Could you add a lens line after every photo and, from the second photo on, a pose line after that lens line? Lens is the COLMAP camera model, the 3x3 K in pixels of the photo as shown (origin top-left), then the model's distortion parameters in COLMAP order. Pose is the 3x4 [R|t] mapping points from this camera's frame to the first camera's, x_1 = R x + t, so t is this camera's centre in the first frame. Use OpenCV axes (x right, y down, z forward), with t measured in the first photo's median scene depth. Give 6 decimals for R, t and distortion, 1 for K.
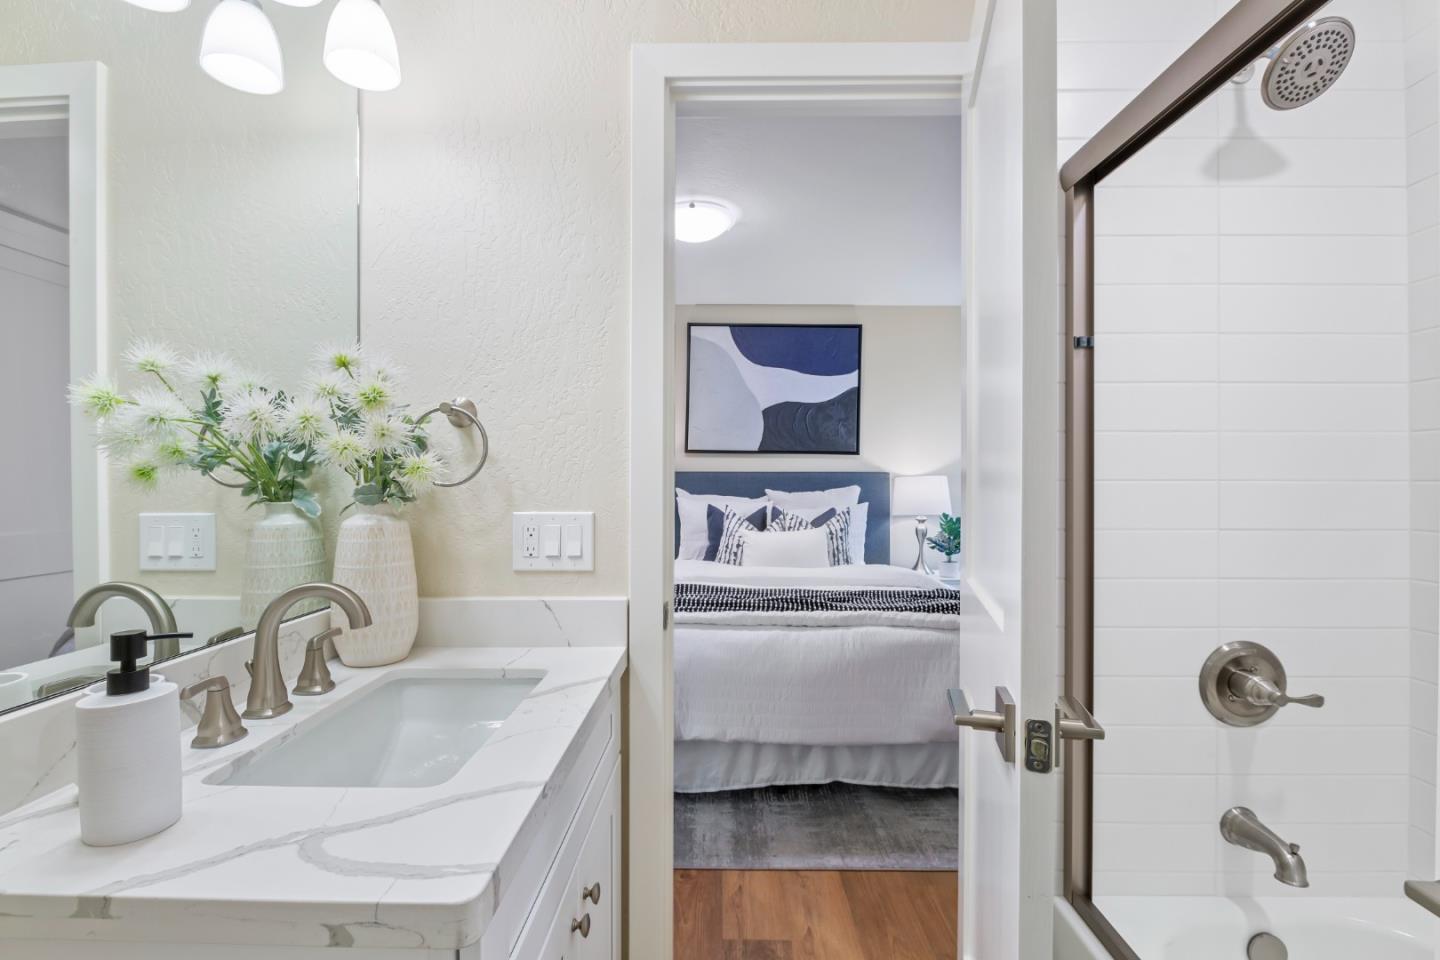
lens RADIAL K [[647.5, 0, 711.8], [0, 647.5, 474.5], [0, 0, 1]] dist [-0.004690, -0.000190]
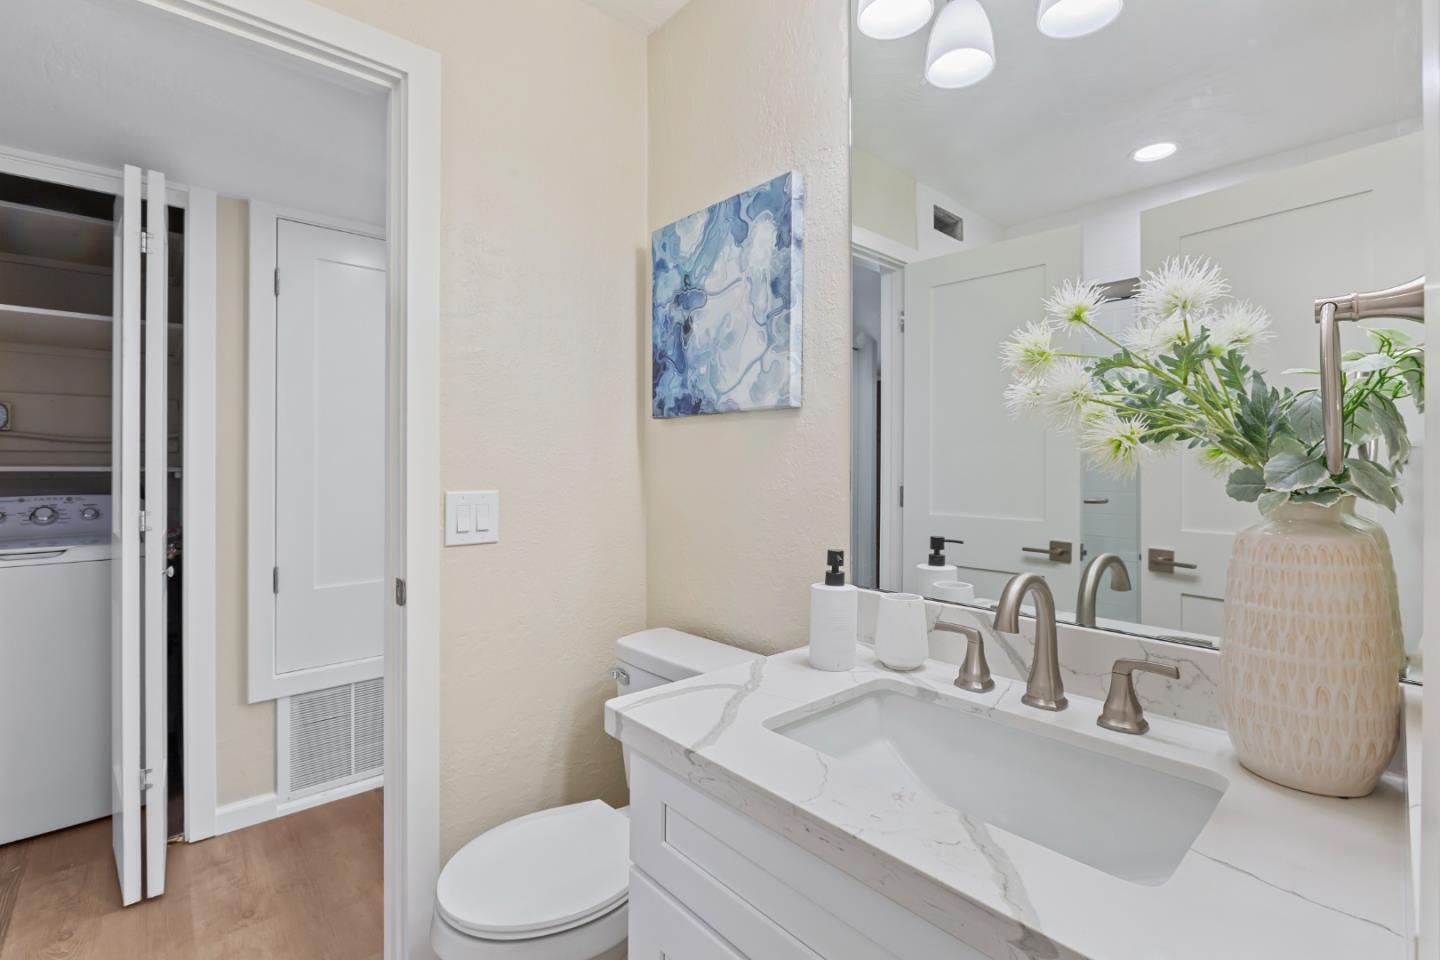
lens RADIAL K [[657.3, 0, 709.9], [0, 657.3, 452.1], [0, 0, 1]] dist [-0.004864, -0.000576]
pose [[-0.731652, -0.005072, -0.681660, 0.488824], [-0.000788, 0.999978, -0.006595, 0.001942], [0.681678, -0.004289, -0.731639, 1.952152]]
